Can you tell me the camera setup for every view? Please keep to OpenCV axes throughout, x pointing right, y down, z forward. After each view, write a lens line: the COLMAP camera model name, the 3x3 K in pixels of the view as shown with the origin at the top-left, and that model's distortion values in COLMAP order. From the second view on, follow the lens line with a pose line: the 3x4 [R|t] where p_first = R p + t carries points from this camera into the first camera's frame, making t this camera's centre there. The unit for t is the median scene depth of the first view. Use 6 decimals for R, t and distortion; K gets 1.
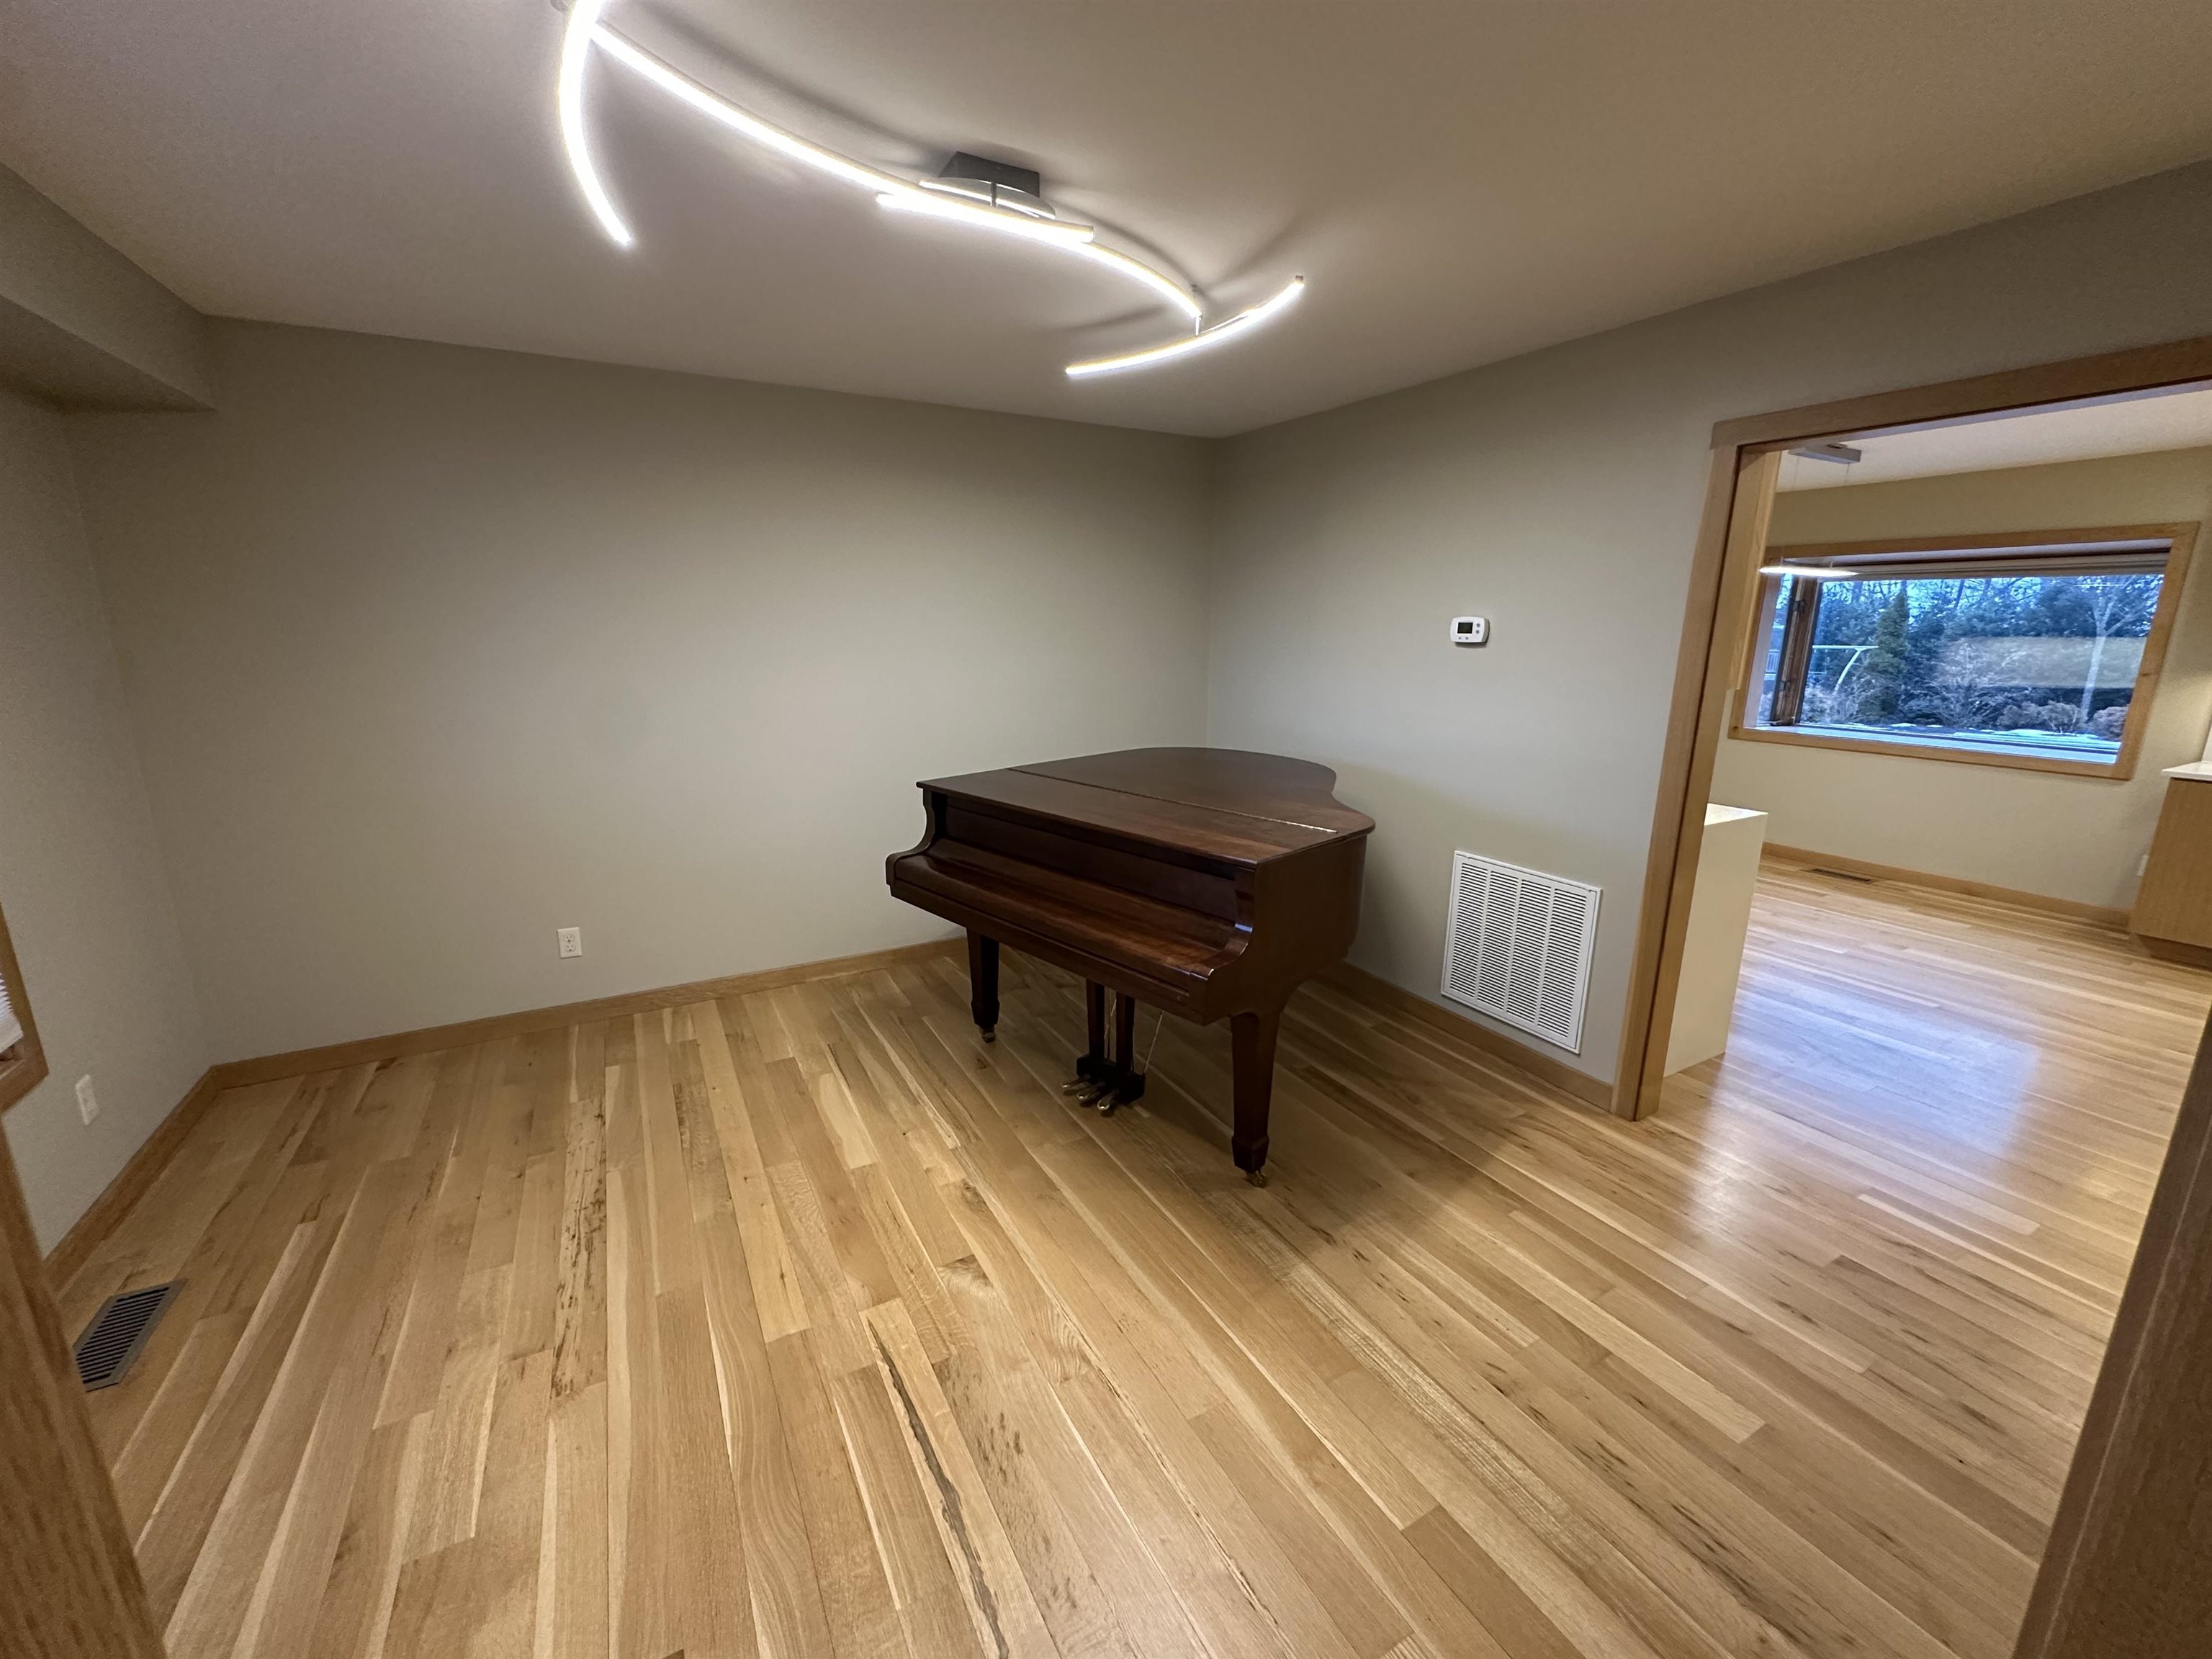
lens RADIAL K [[882.6, 0, 1103.7], [0, 882.6, 831.2], [0, 0, 1]] dist [-0.004588, 0.002174]
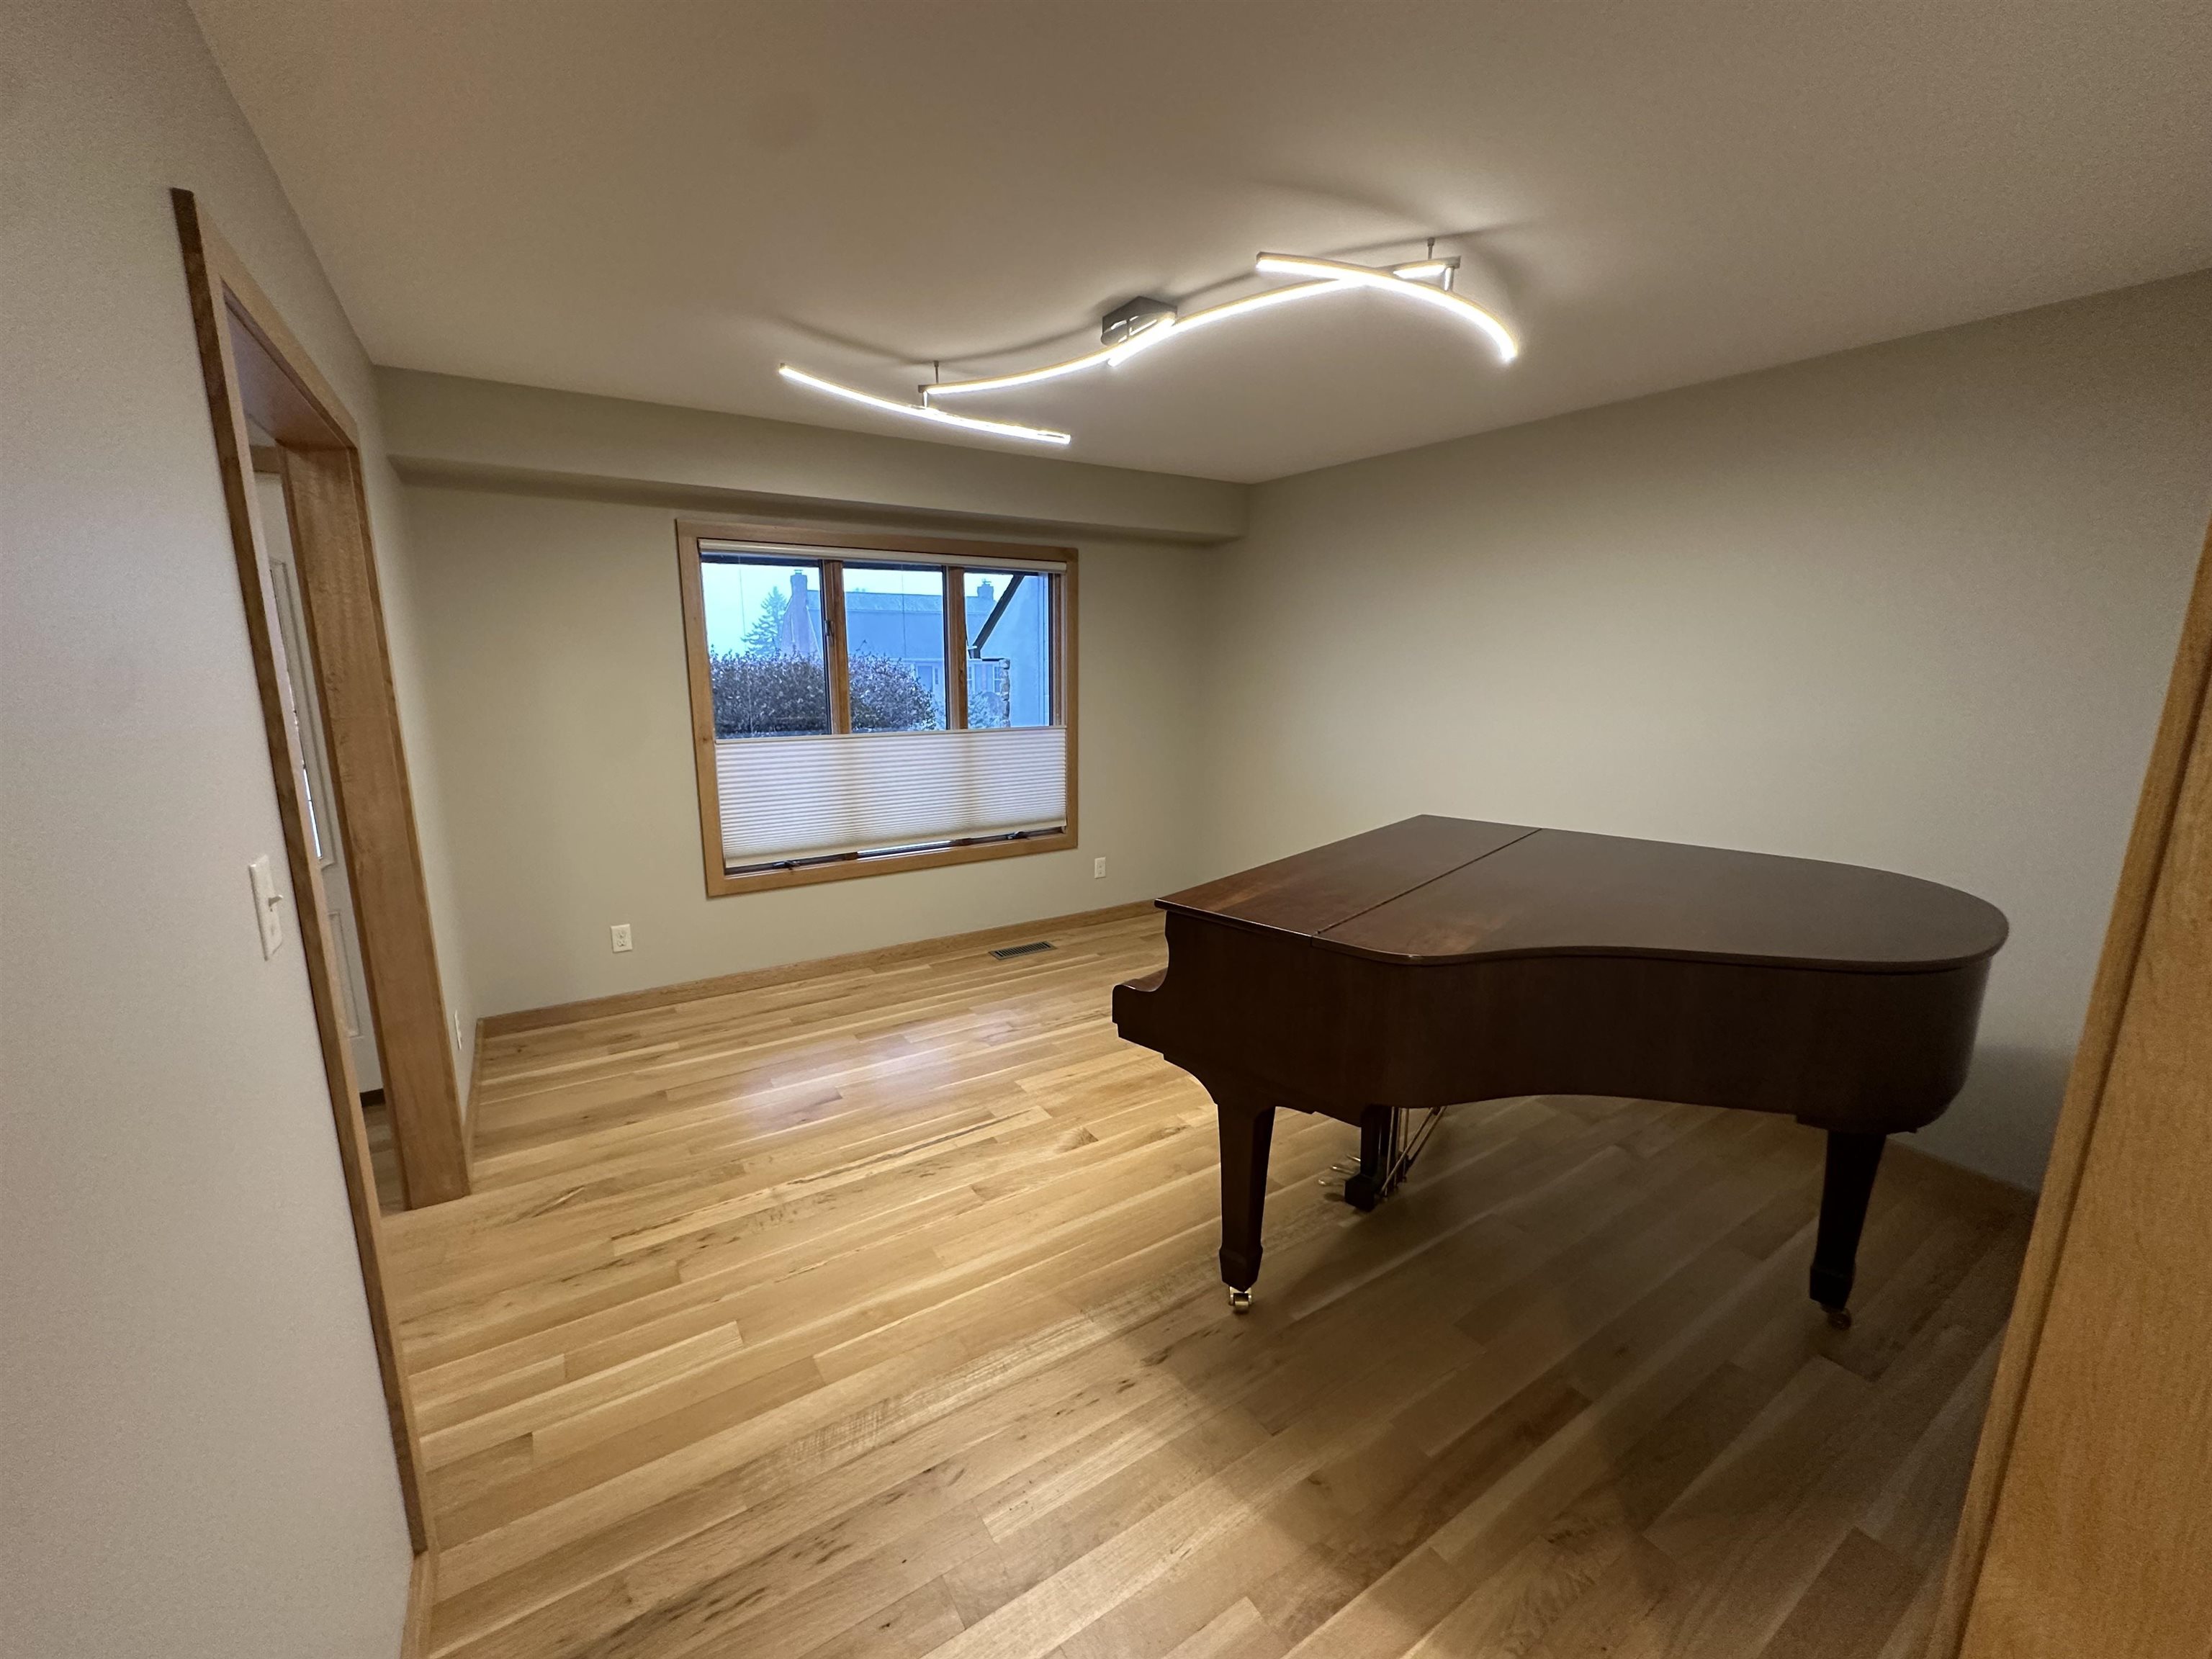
lens RADIAL K [[882.6, 0, 1099.6], [0, 882.6, 829.4], [0, 0, 1]] dist [-0.004588, 0.002174]
pose [[0.064311, 0.192601, -0.979167, 1.119969], [-0.233071, 0.956961, 0.172925, -0.192613], [0.970331, 0.217094, 0.106433, 0.840820]]
